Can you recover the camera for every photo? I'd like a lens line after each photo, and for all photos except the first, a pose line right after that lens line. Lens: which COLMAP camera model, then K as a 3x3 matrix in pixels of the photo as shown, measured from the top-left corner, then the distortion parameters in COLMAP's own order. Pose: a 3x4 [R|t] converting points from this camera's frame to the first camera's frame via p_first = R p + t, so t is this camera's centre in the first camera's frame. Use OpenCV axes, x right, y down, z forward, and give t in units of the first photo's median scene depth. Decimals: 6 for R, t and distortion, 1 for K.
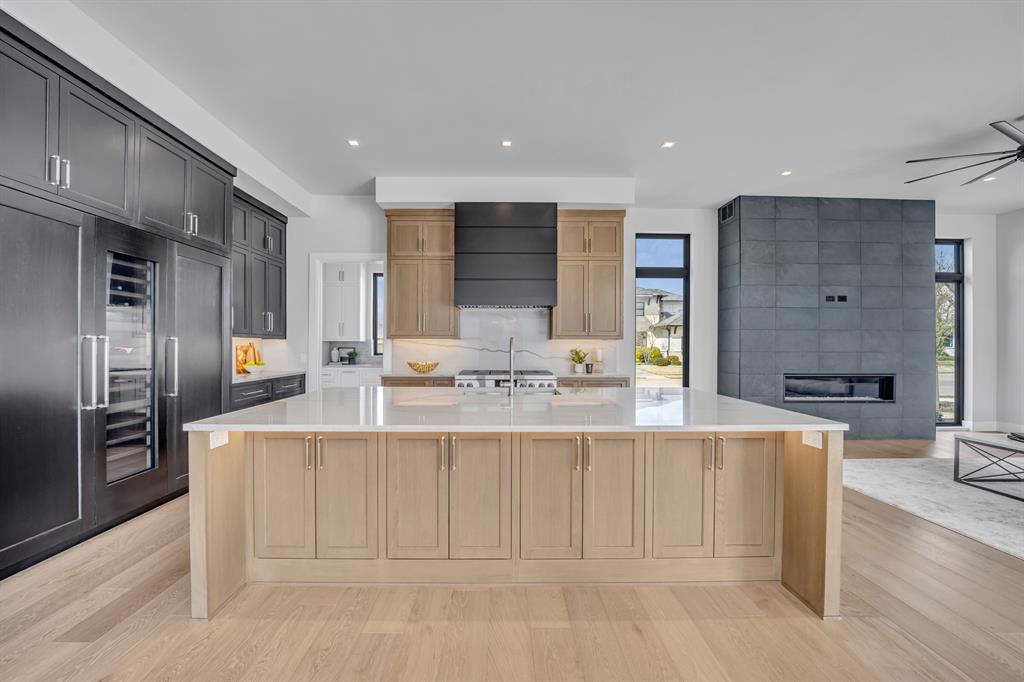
lens RADIAL K [[418.6, 0, 504.5], [0, 418.6, 346.5], [0, 0, 1]] dist [-0.023013, 0.000055]
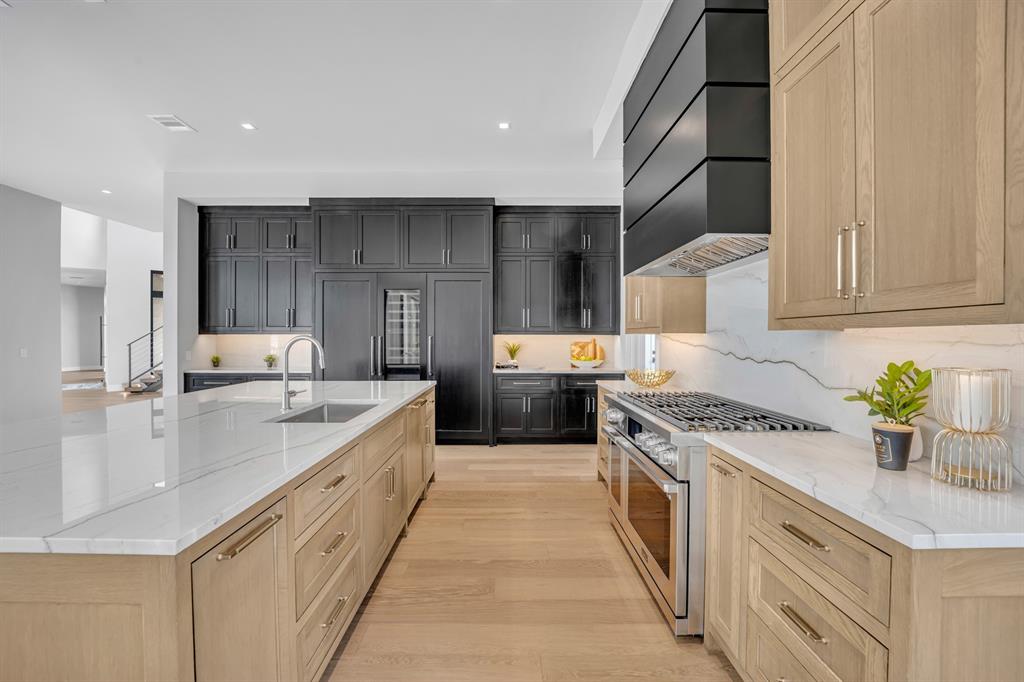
lens RADIAL K [[421.1, 0, 508.6], [0, 421.1, 340.7], [0, 0, 1]] dist [-0.019700, 0.000103]
pose [[-0.016608, 0.007441, -0.999834, 0.442707], [-0.003792, 0.999965, 0.007504, -0.011167], [0.999855, 0.003916, -0.016579, 0.802243]]
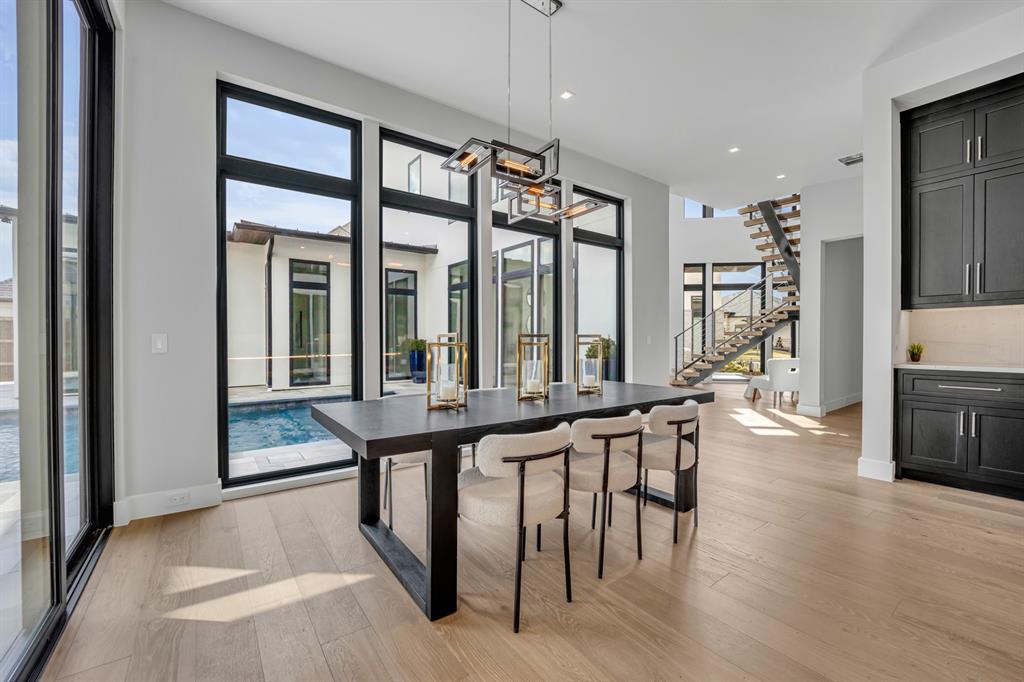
lens RADIAL K [[413.7, 0, 509.3], [0, 413.7, 342.8], [0, 0, 1]] dist [-0.019851, -0.000083]
pose [[-0.808536, 0.003010, -0.588440, 0.319667], [-0.003159, 0.999950, 0.009455, 0.031353], [0.588439, 0.009503, -0.808486, 0.193205]]
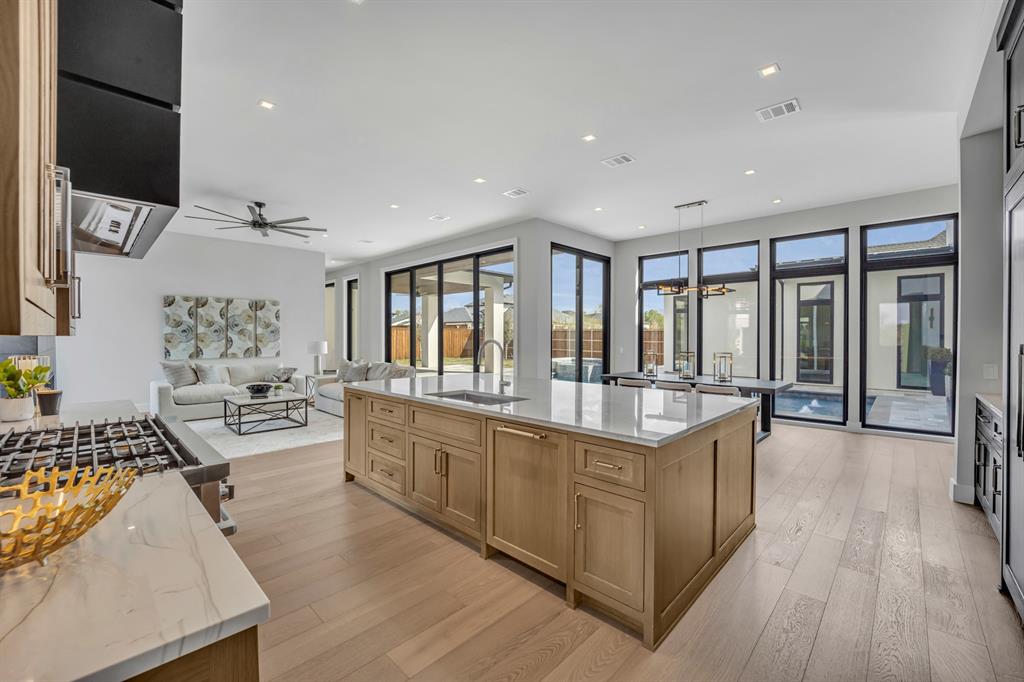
lens RADIAL K [[413.7, 0, 509.3], [0, 413.7, 342.8], [0, 0, 1]] dist [-0.019851, -0.000083]
pose [[-0.710525, -0.013765, 0.703537, -0.414615], [-0.001421, 0.999835, 0.018127, -0.017955], [-0.703671, 0.011880, -0.710427, 0.975360]]
